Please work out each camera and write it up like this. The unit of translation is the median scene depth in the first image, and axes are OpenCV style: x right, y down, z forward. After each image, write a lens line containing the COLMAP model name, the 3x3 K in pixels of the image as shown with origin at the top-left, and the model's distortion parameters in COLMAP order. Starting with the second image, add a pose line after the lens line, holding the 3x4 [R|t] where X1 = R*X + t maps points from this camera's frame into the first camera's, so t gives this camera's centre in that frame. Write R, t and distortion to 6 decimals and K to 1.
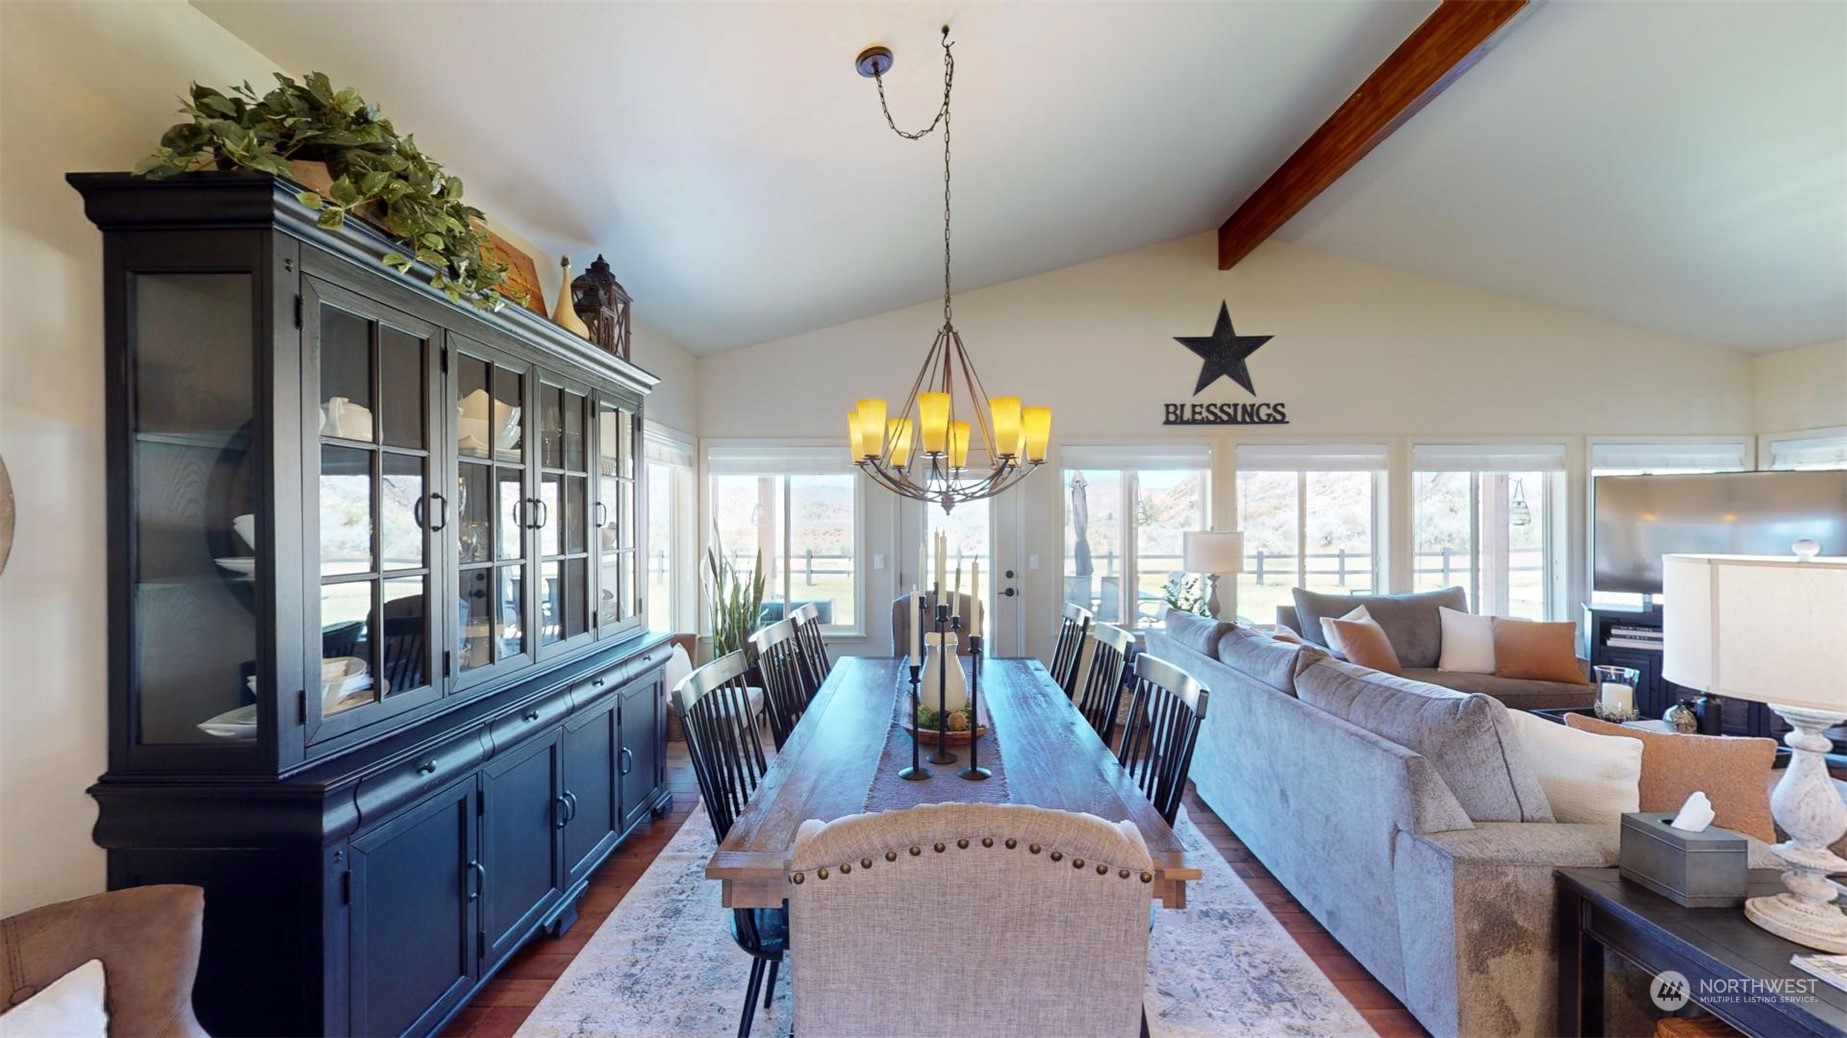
lens RADIAL K [[675.7, 0, 918.4], [0, 675.7, 525.8], [0, 0, 1]] dist [-0.001066, -0.000155]
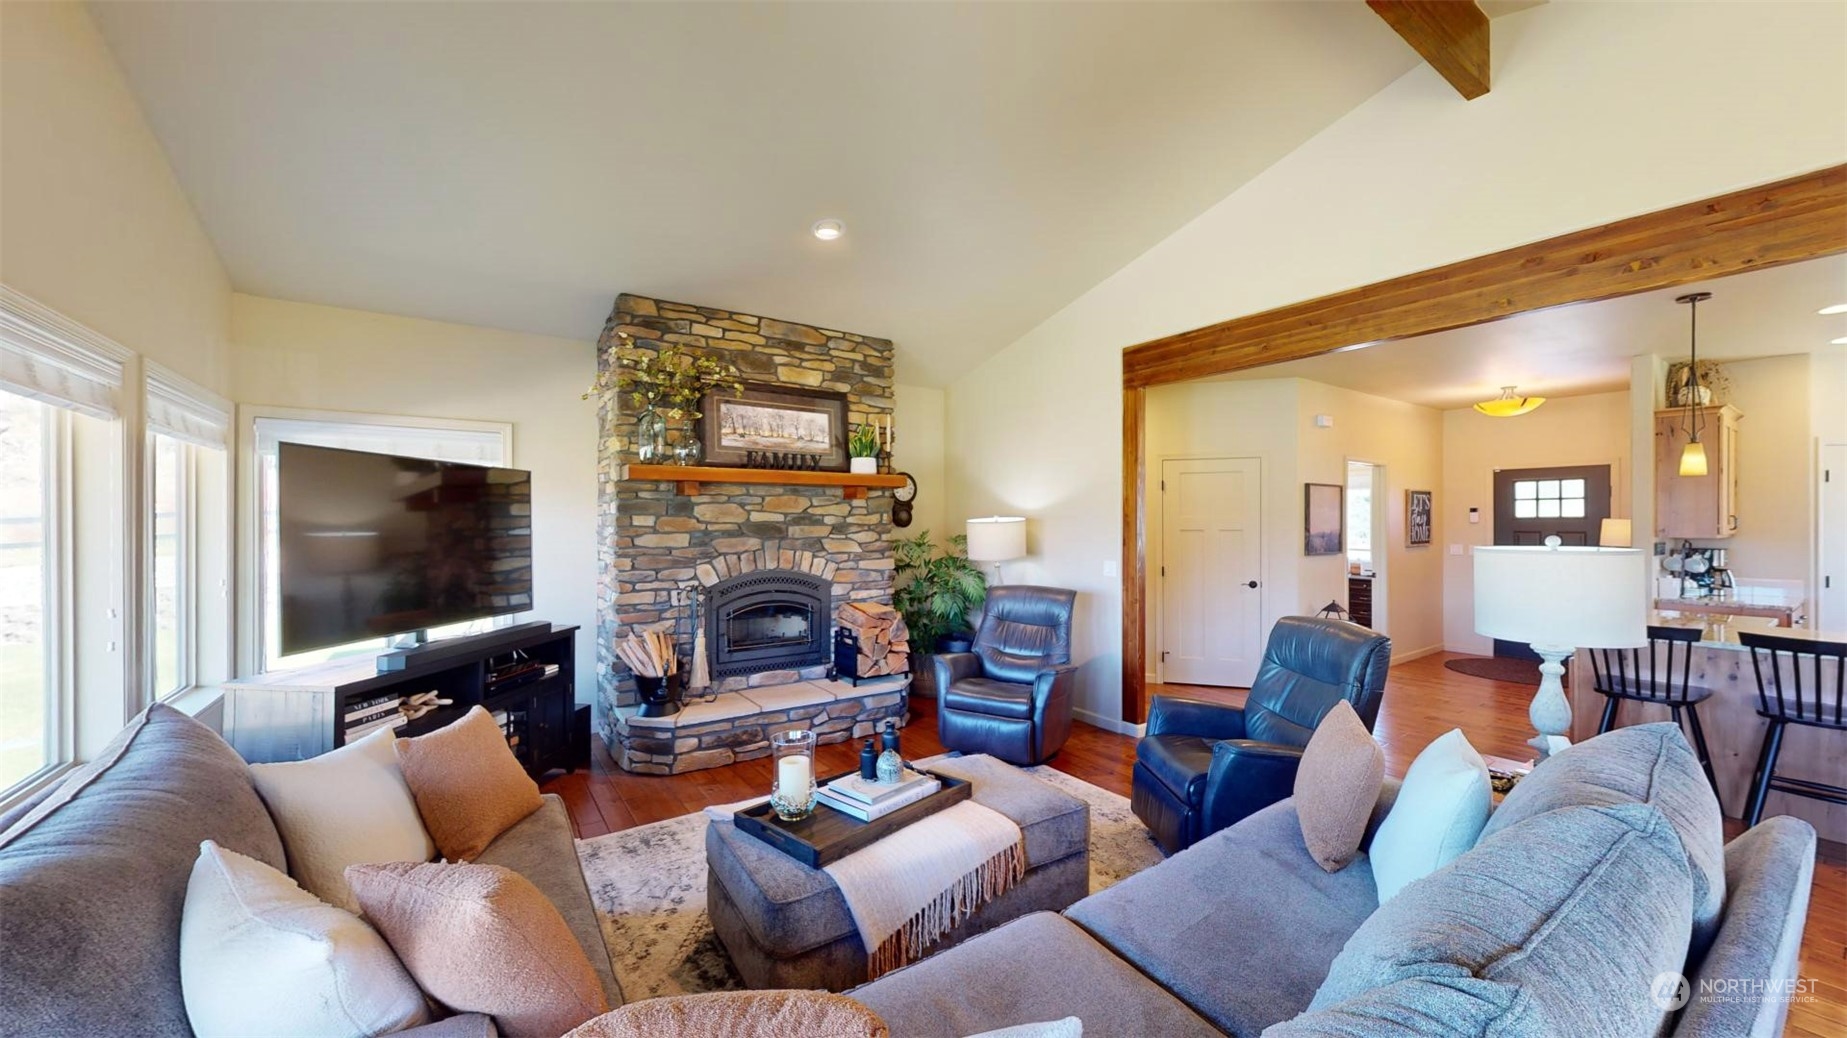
lens RADIAL K [[675.7, 0, 922.7], [0, 675.7, 526.6], [0, 0, 1]] dist [-0.001066, -0.000155]
pose [[-0.578618, -0.002516, 0.815595, 0.239697], [0.006230, 0.999952, 0.007505, -0.006994], [-0.815575, 0.009424, -0.578574, 0.812013]]
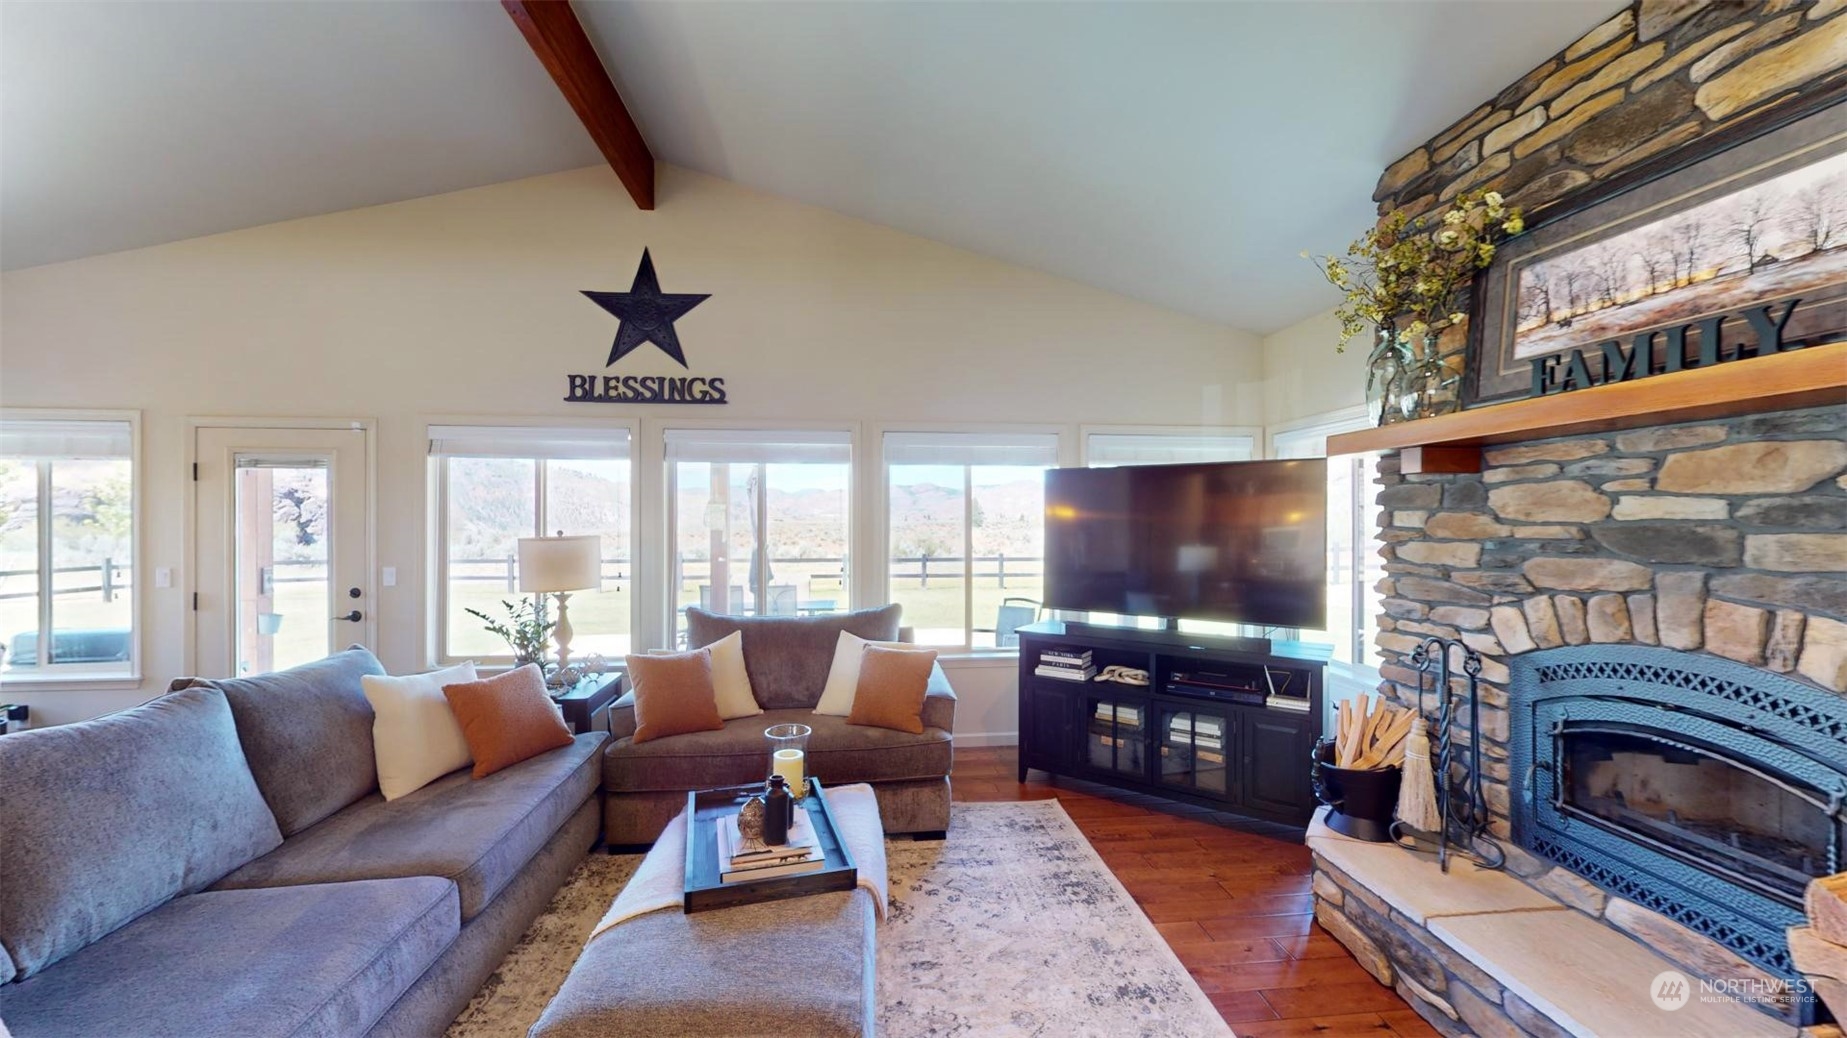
lens RADIAL K [[675.7, 0, 920.2], [0, 675.7, 520.1], [0, 0, 1]] dist [-0.001066, -0.000155]
pose [[0.992972, 0.000930, 0.118346, 0.680161], [-0.000262, 0.999984, -0.005666, -0.006360], [-0.118349, 0.005595, 0.992956, 0.166760]]
